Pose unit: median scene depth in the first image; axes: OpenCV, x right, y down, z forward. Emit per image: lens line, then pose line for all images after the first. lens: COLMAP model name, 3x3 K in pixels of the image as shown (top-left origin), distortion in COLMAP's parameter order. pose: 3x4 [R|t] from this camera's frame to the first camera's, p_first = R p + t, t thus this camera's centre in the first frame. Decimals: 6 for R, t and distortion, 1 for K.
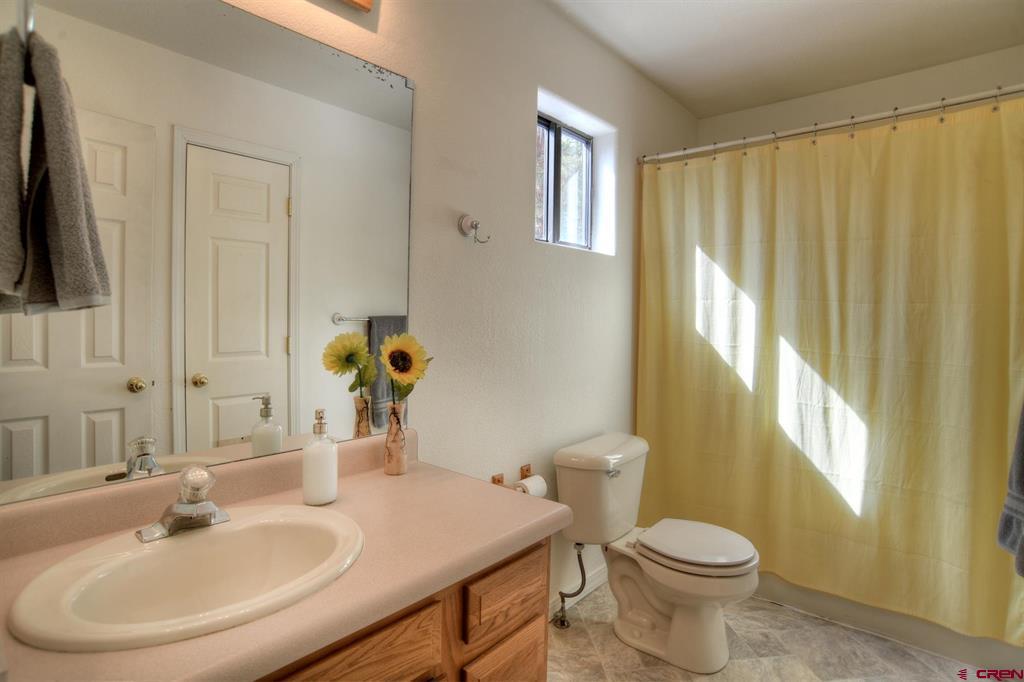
lens RADIAL K [[523.7, 0, 531.1], [0, 523.7, 310.2], [0, 0, 1]] dist [-0.025029, 0.007835]
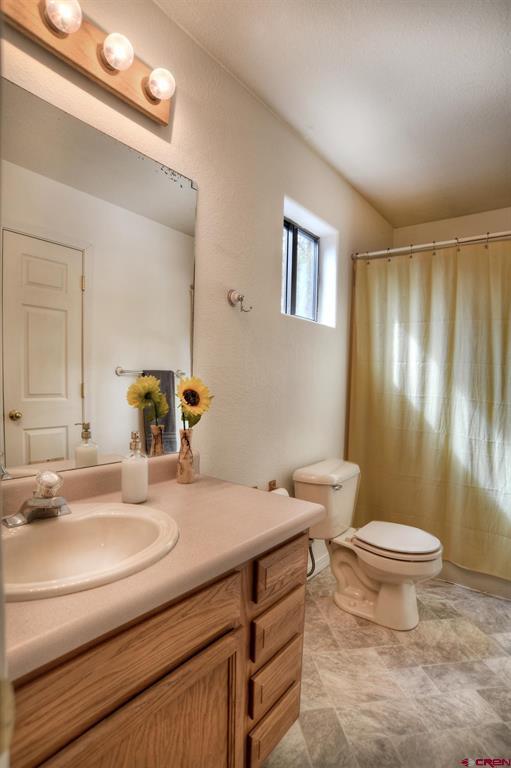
lens RADIAL K [[392.8, 0, 257.4], [0, 392.8, 391.9], [0, 0, 1]] dist [-0.025029, 0.007835]
pose [[0.998587, 0.021216, 0.048730, -0.108620], [-0.022987, 0.999085, 0.036058, 0.036251], [-0.047921, -0.037128, 0.998161, 0.008271]]
